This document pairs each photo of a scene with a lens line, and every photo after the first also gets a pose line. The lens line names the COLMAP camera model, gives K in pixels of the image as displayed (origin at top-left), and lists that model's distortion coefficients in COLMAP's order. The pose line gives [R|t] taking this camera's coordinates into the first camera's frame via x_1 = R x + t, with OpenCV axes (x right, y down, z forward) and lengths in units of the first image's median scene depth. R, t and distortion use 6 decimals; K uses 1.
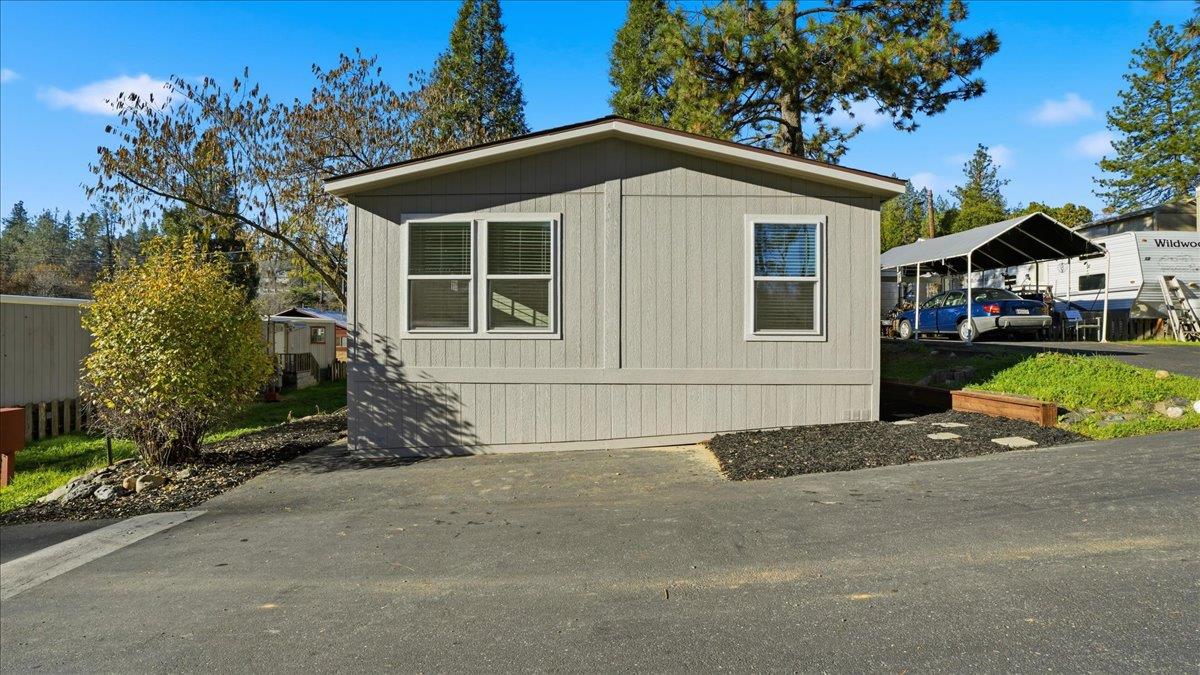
lens RADIAL K [[554.6, 0, 596.2], [0, 554.6, 334.8], [0, 0, 1]] dist [-0.064123, 0.023361]
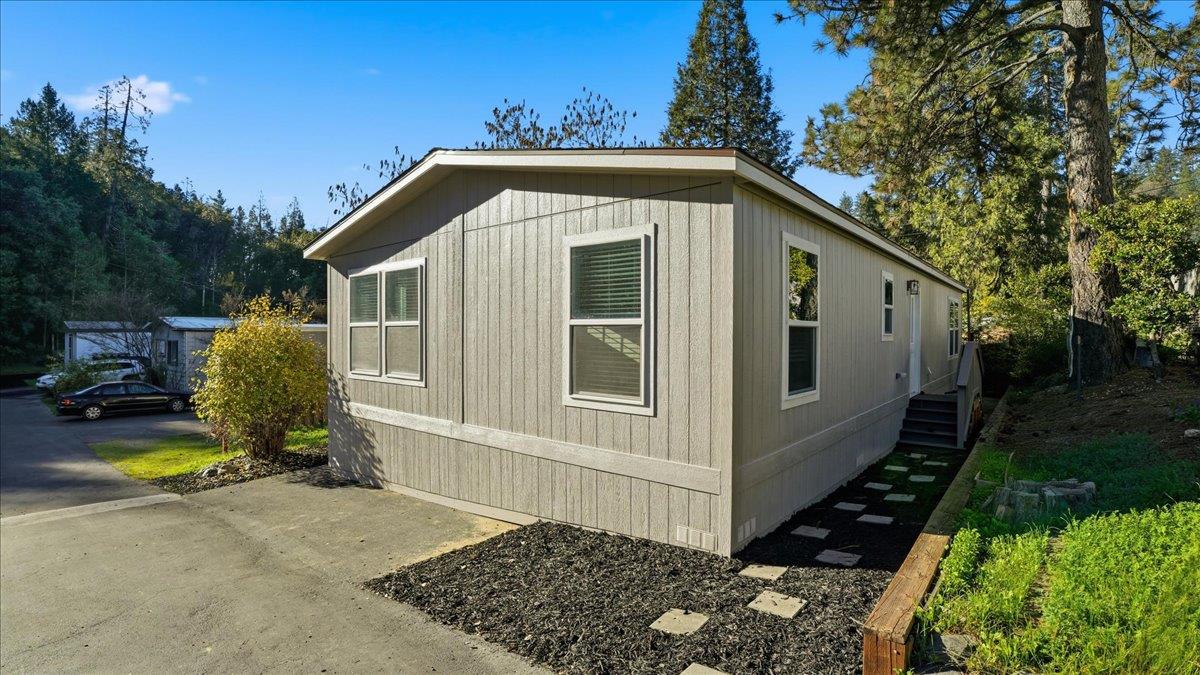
lens RADIAL K [[554.6, 0, 596.2], [0, 554.6, 334.8], [0, 0, 1]] dist [-0.064123, 0.023361]
pose [[0.770664, 0.001342, -0.637241, 0.783815], [0.002147, 0.999987, 0.004702, -0.088325], [0.637238, -0.004992, 0.770651, 0.446230]]
